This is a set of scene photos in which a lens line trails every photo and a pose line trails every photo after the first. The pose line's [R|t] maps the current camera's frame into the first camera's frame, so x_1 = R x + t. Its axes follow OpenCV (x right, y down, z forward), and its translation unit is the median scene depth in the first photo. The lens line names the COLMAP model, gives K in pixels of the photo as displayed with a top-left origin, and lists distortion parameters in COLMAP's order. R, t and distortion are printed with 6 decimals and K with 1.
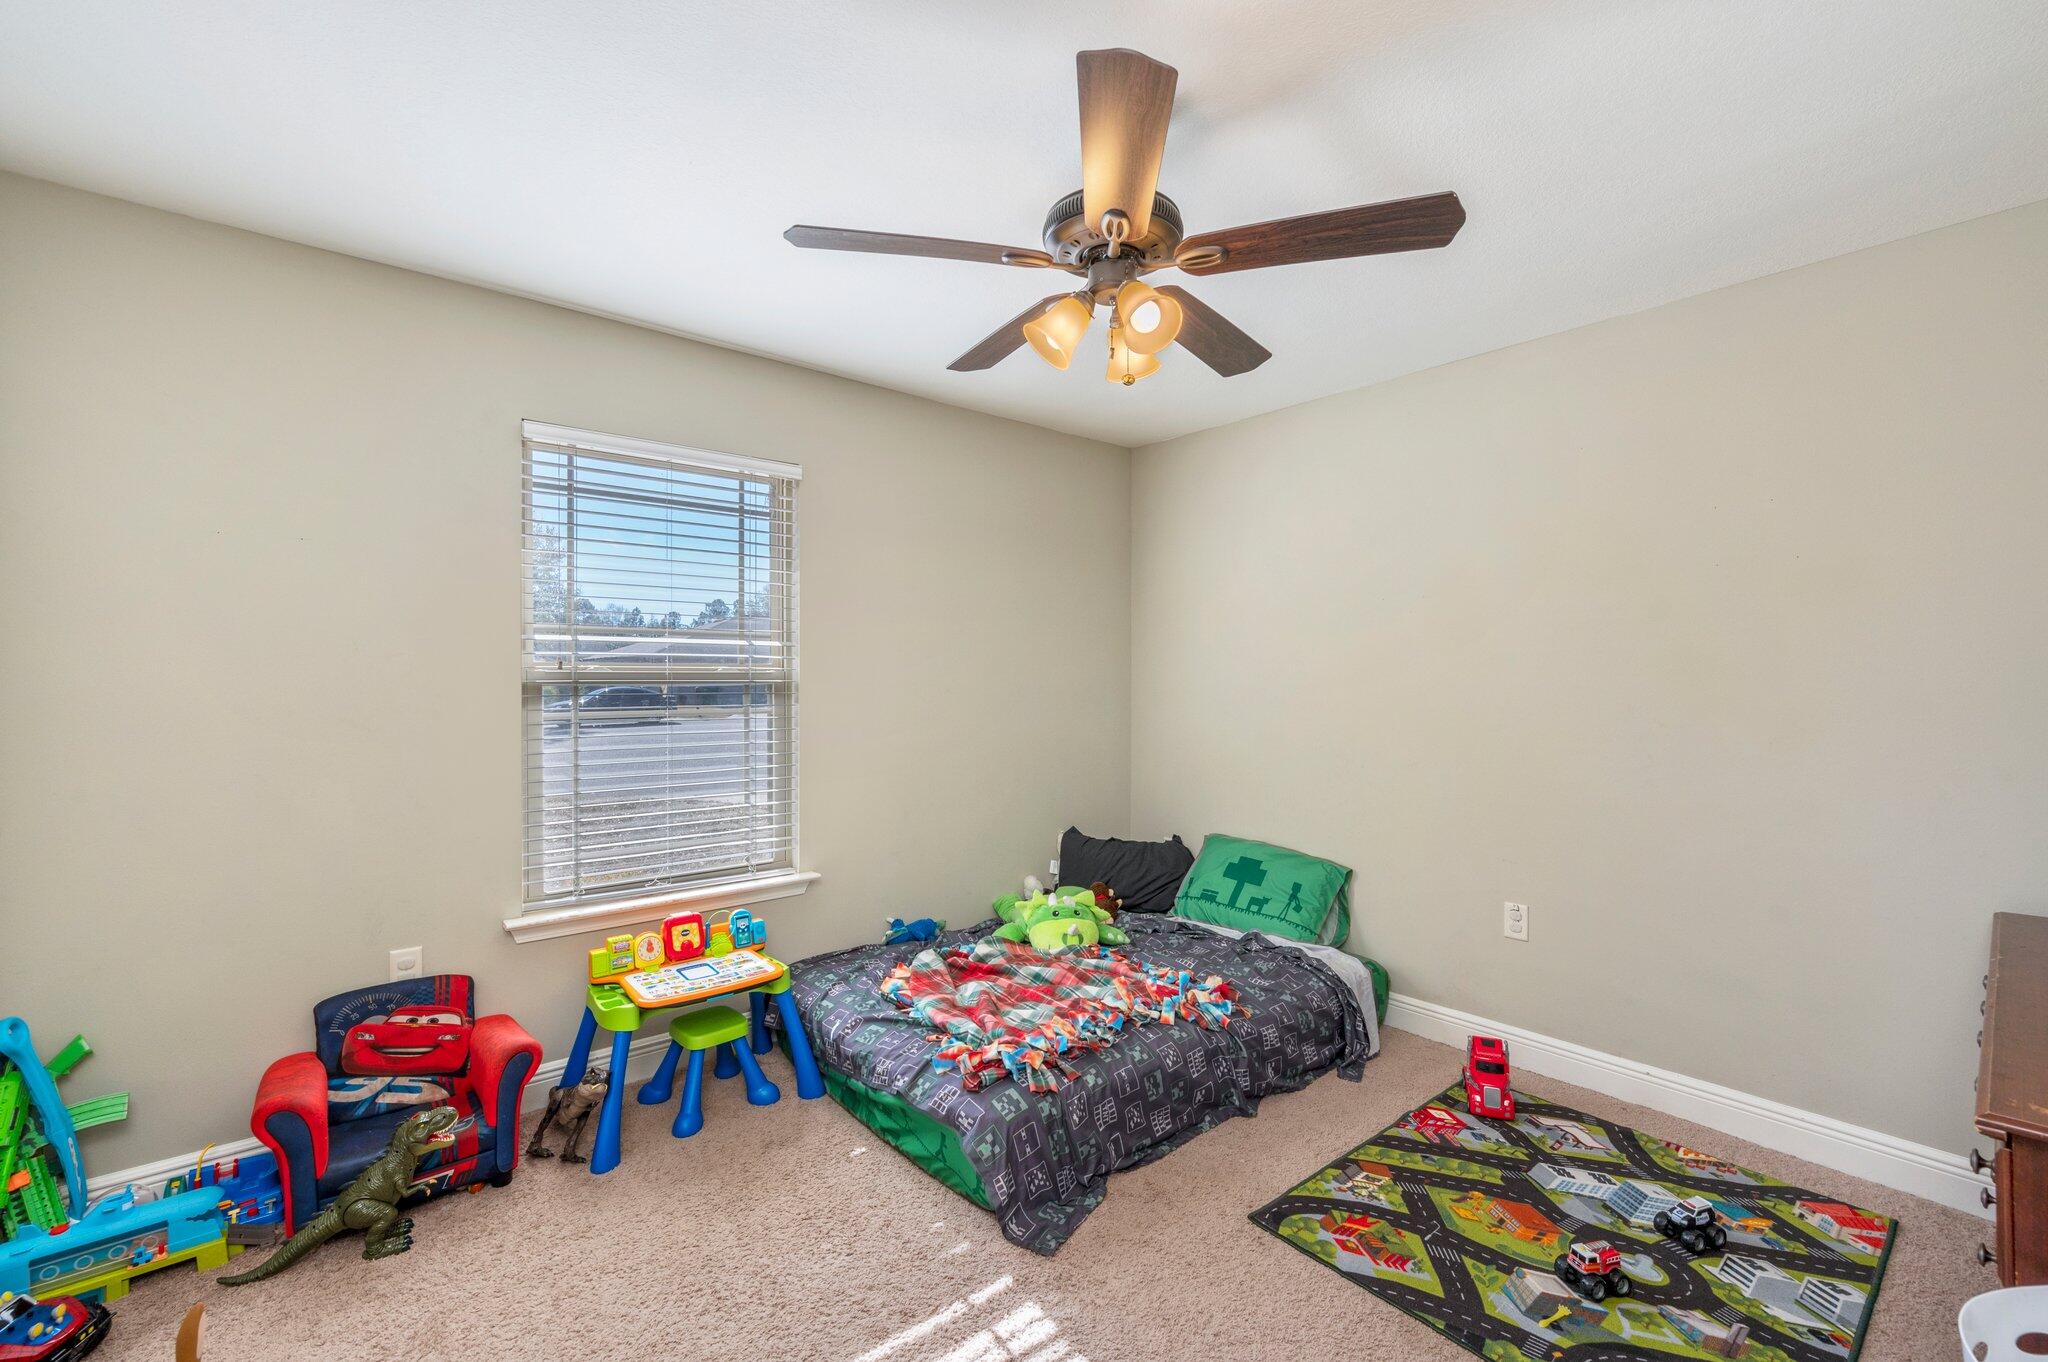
lens RADIAL K [[845.1, 0, 1023.7], [0, 845.1, 680.5], [0, 0, 1]] dist [0.003871, 0.000223]
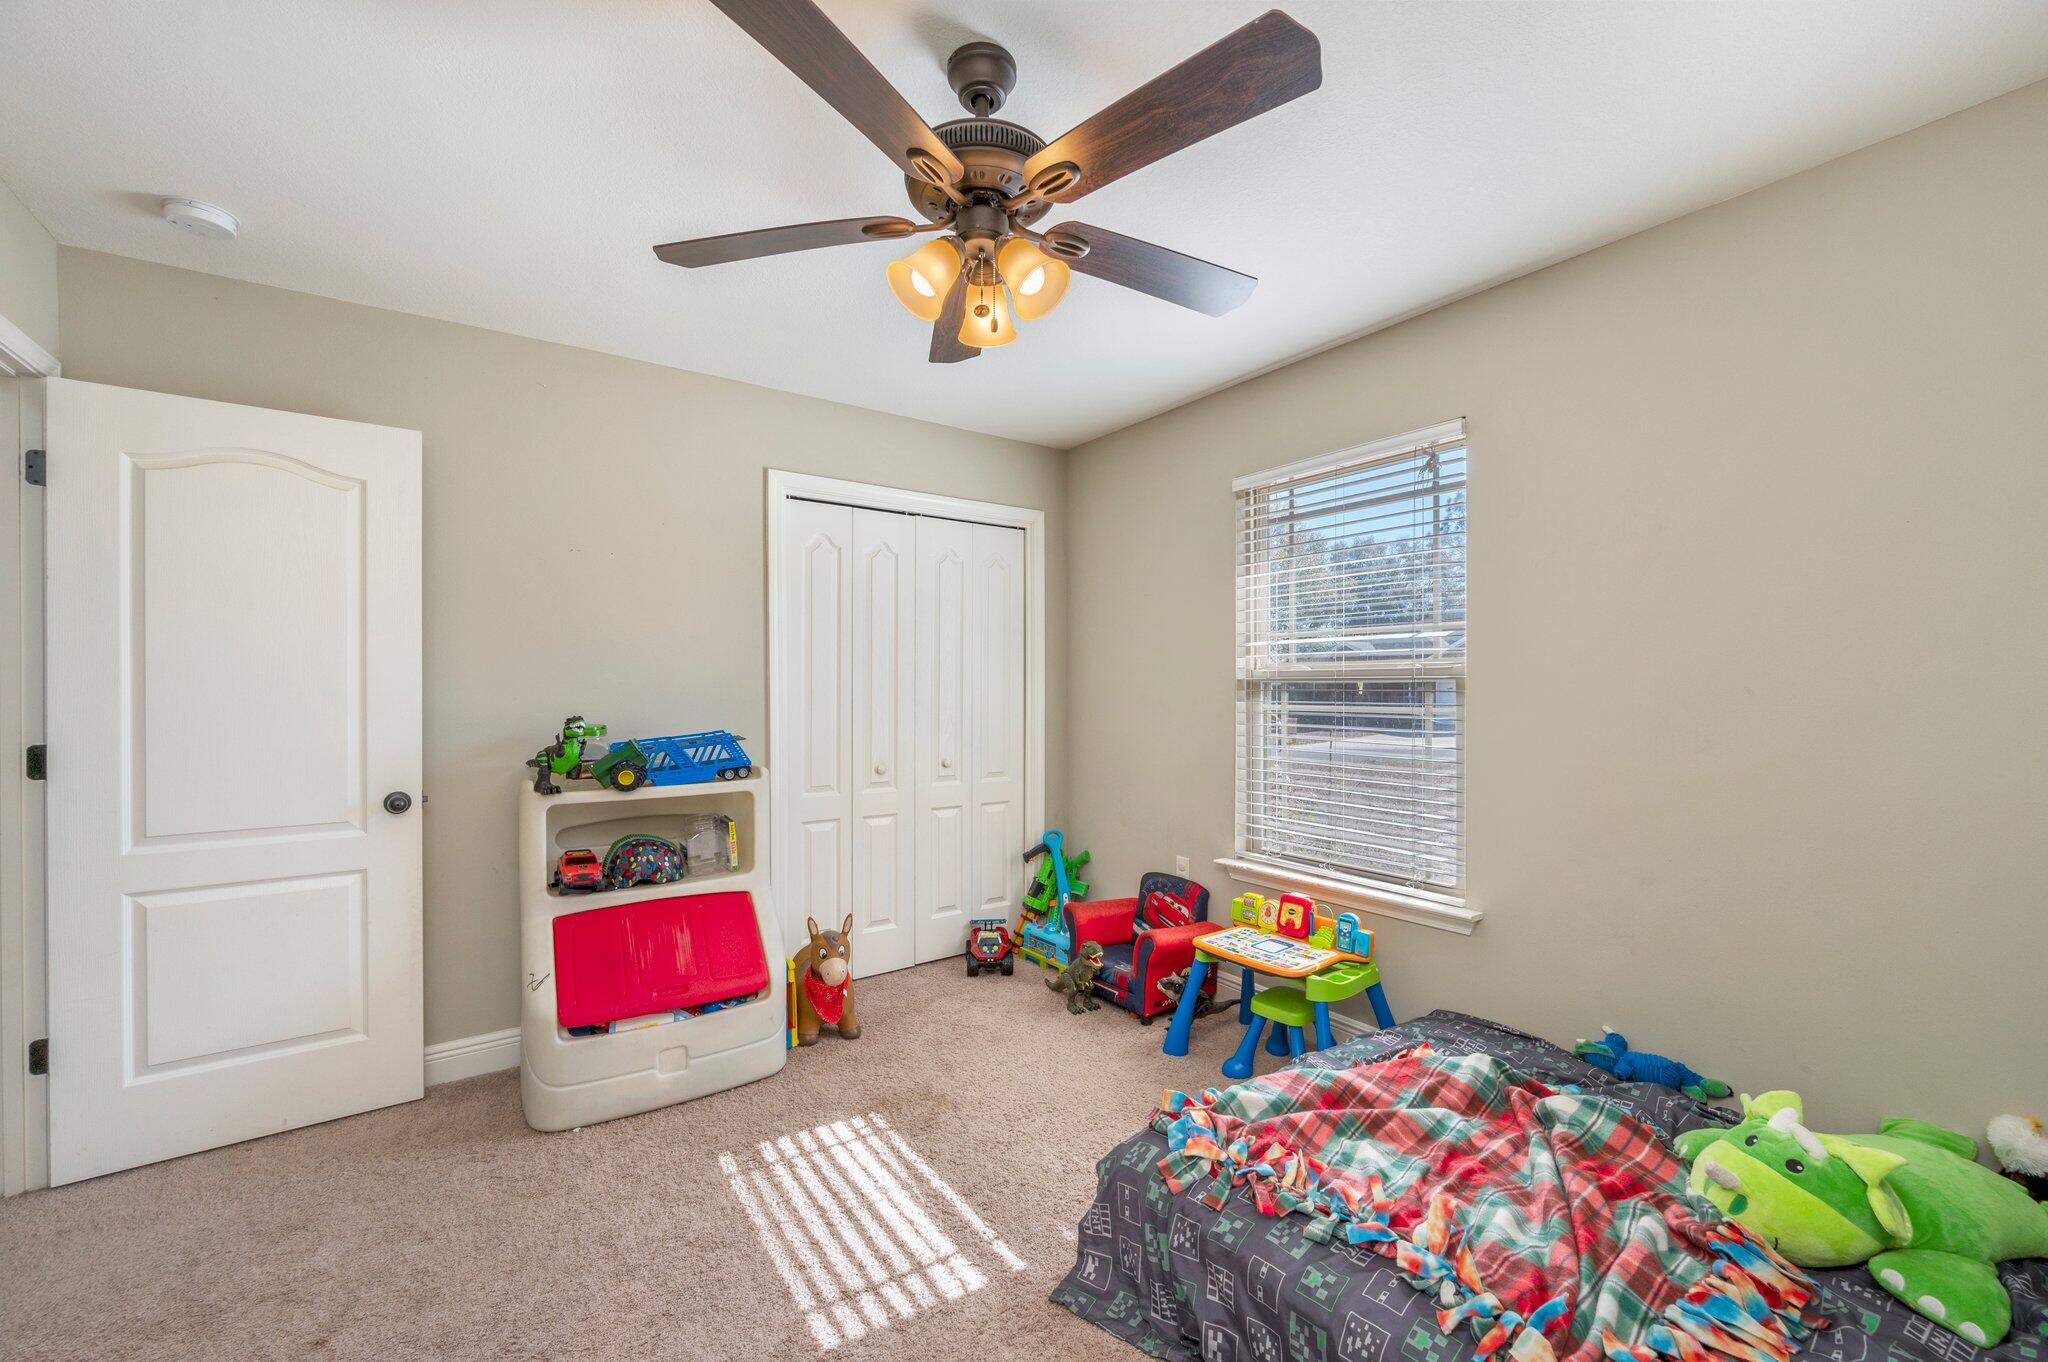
lens RADIAL K [[799.2, 0, 1027.9], [0, 799.2, 692.9], [0, 0, 1]] dist [0.018672, -0.000037]
pose [[-0.052464, 0.009819, -0.998575, 0.641590], [0.005619, 0.999939, 0.009537, 0.007801], [0.998607, -0.005111, -0.052516, 0.726745]]
